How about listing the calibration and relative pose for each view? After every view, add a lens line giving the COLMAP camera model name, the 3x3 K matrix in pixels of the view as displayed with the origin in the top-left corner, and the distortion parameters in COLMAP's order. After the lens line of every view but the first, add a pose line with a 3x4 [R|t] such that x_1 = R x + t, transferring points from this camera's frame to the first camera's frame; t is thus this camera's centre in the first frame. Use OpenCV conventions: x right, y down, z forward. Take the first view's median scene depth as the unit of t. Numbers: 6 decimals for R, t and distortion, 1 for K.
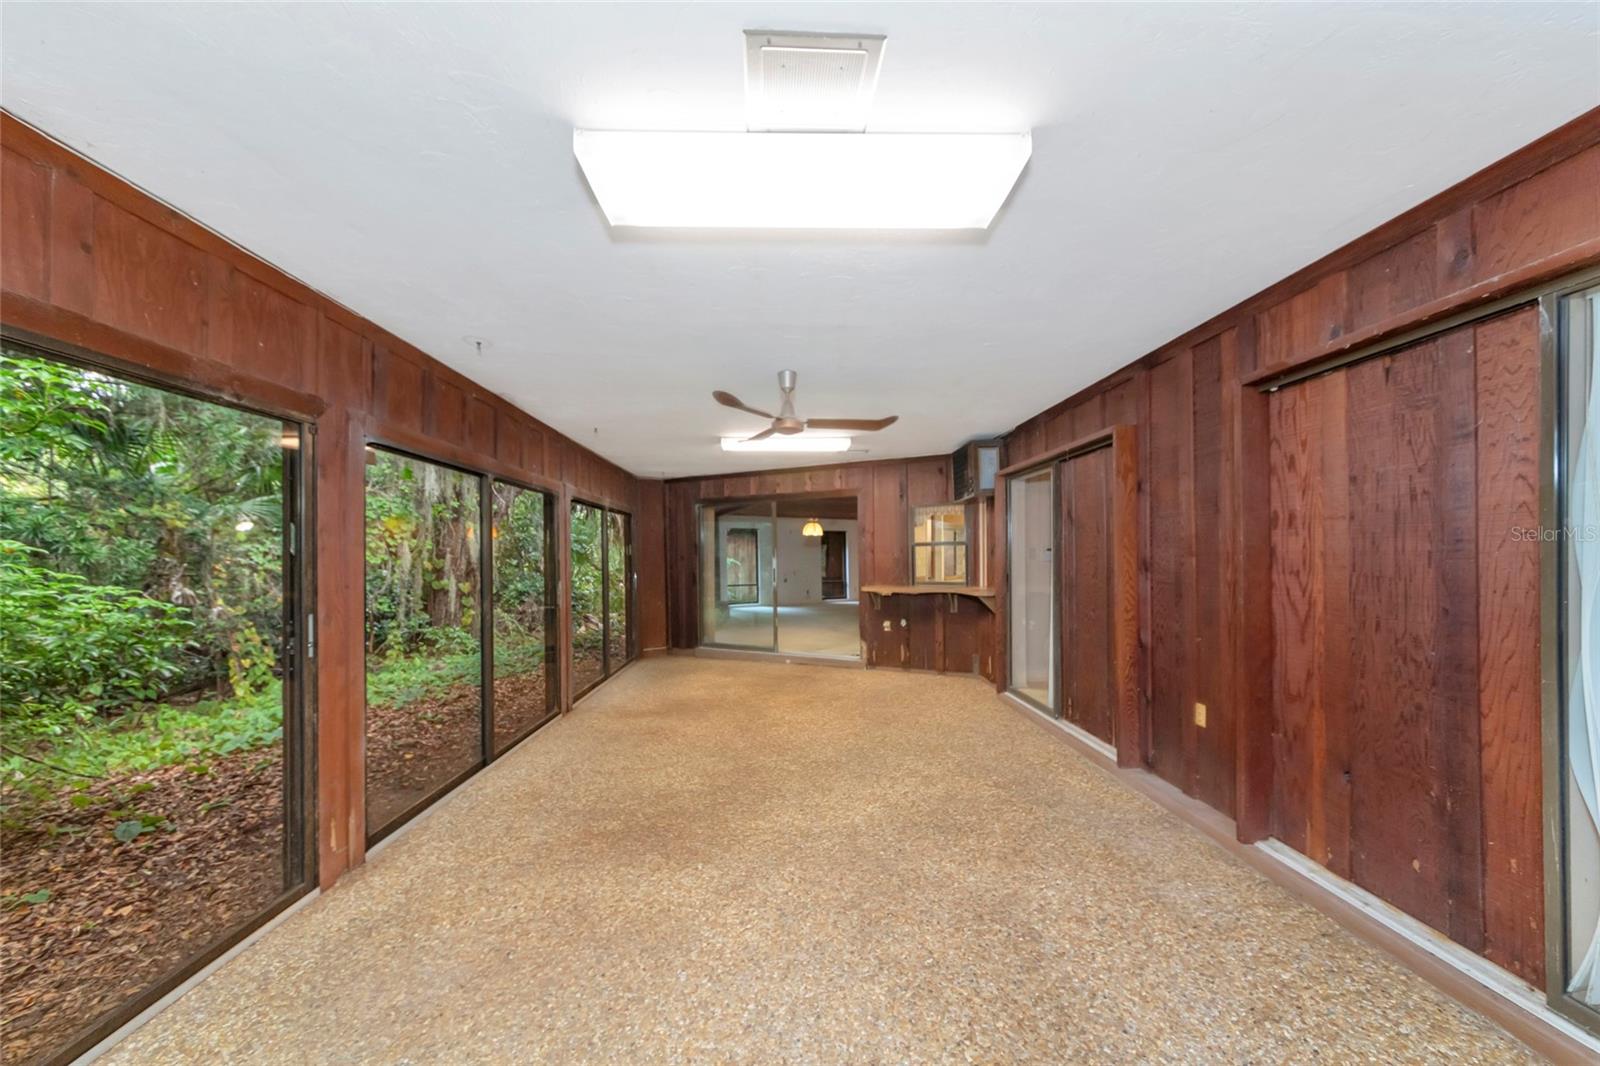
lens RADIAL K [[568.1, 0, 797.0], [0, 568.1, 560.5], [0, 0, 1]] dist [0.003109, 0.000880]
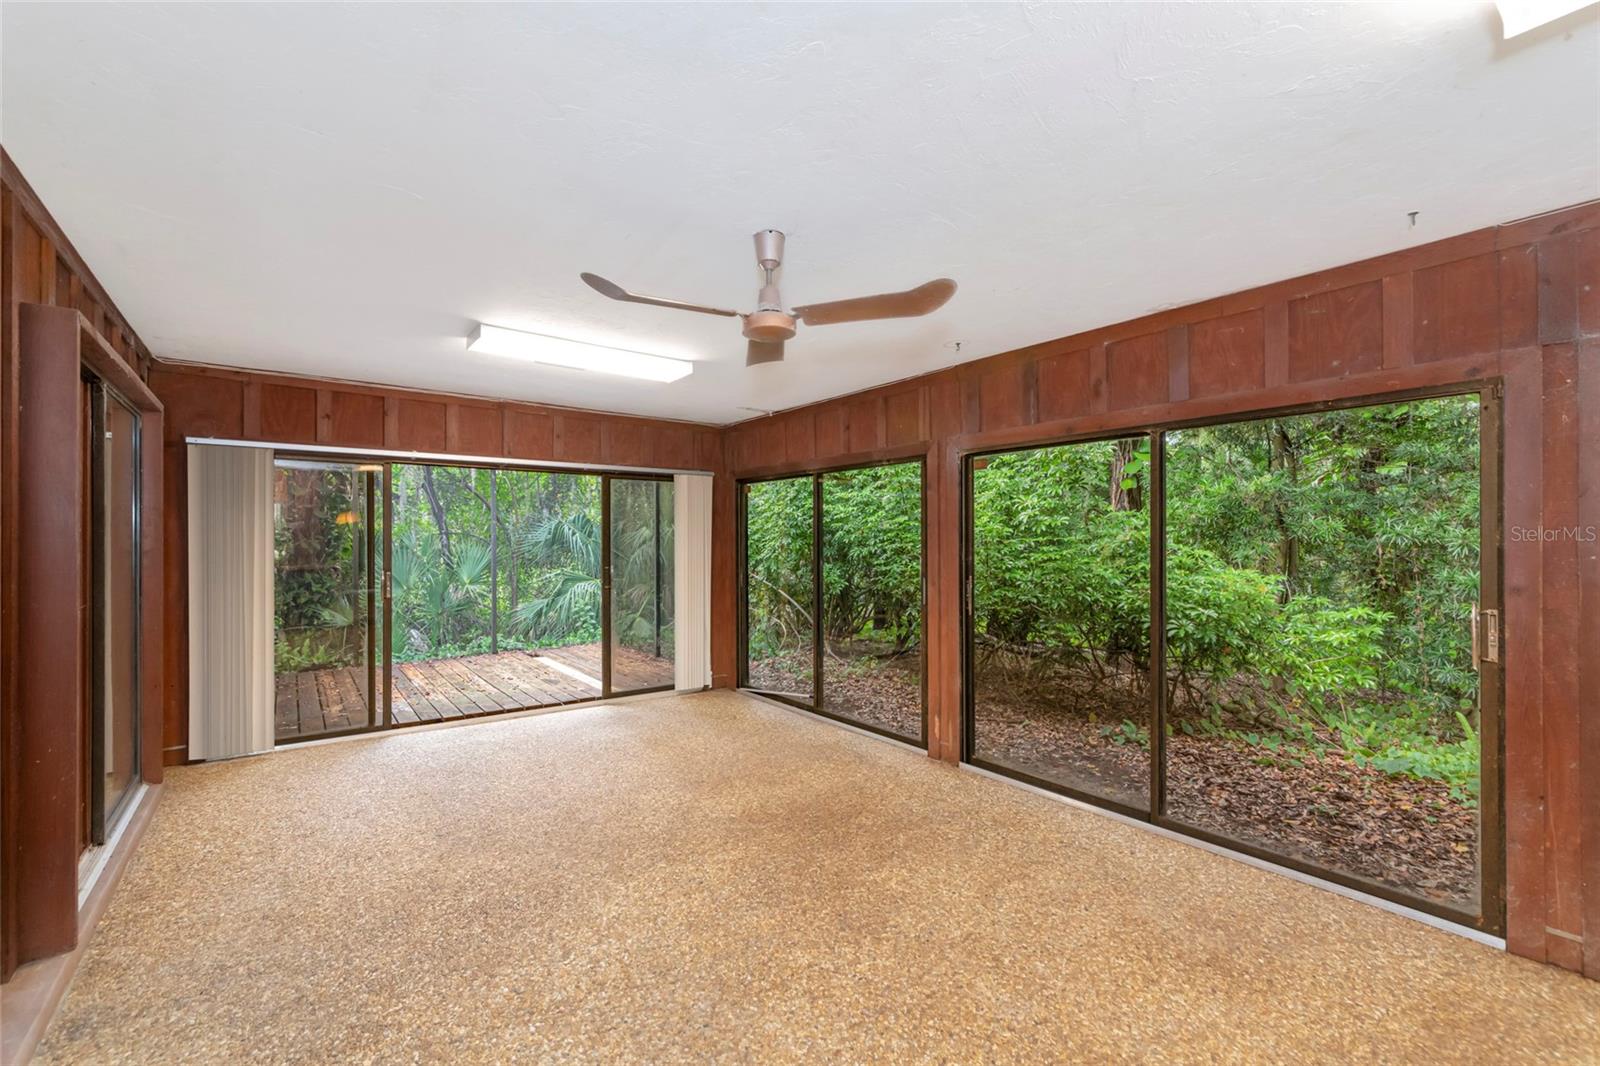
lens RADIAL K [[683.9, 0, 791.2], [0, 683.9, 531.5], [0, 0, 1]] dist [-0.002617, -0.000561]
pose [[-0.822240, 0.000041, -0.569141, 0.251068], [0.002574, 0.999990, -0.003647, -0.013244], [0.569136, -0.004464, -0.822232, 1.072305]]
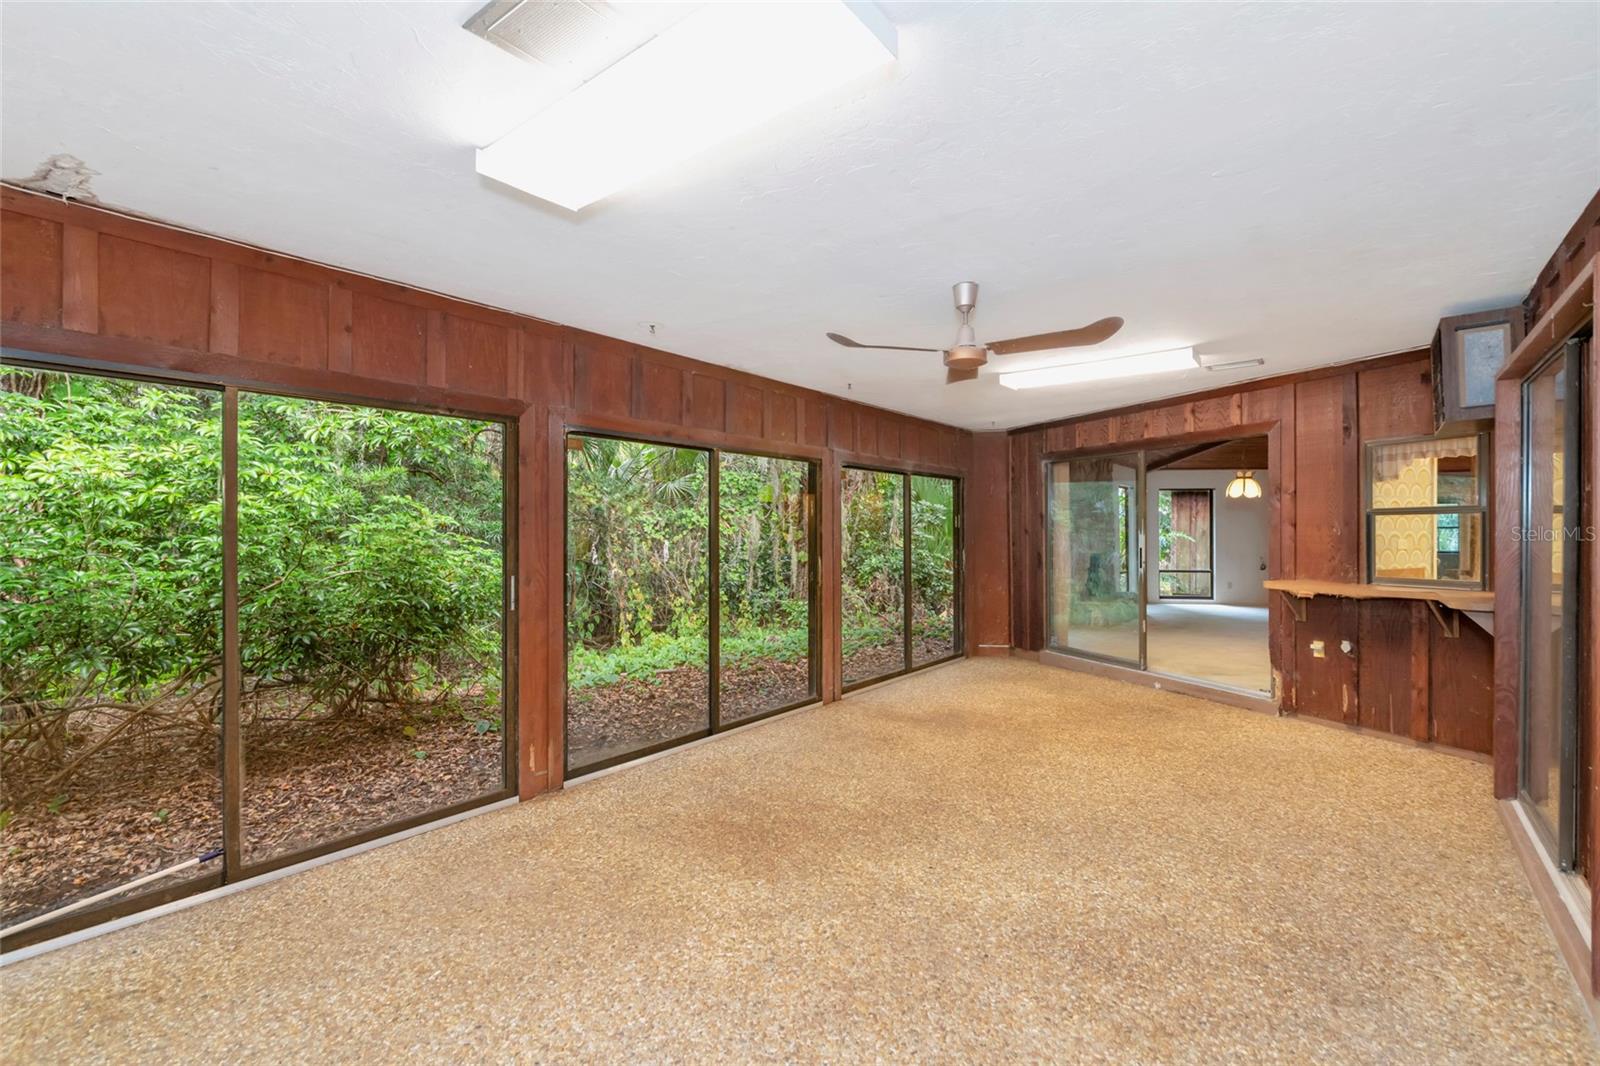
lens RADIAL K [[717.6, 0, 796.6], [0, 717.6, 541.7], [0, 0, 1]] dist [-0.002241, -0.001502]
pose [[0.762847, 0.017874, -0.646332, 0.284443], [-0.009747, 0.999822, 0.016146, -0.005103], [0.646506, -0.006017, 0.762886, 0.092983]]
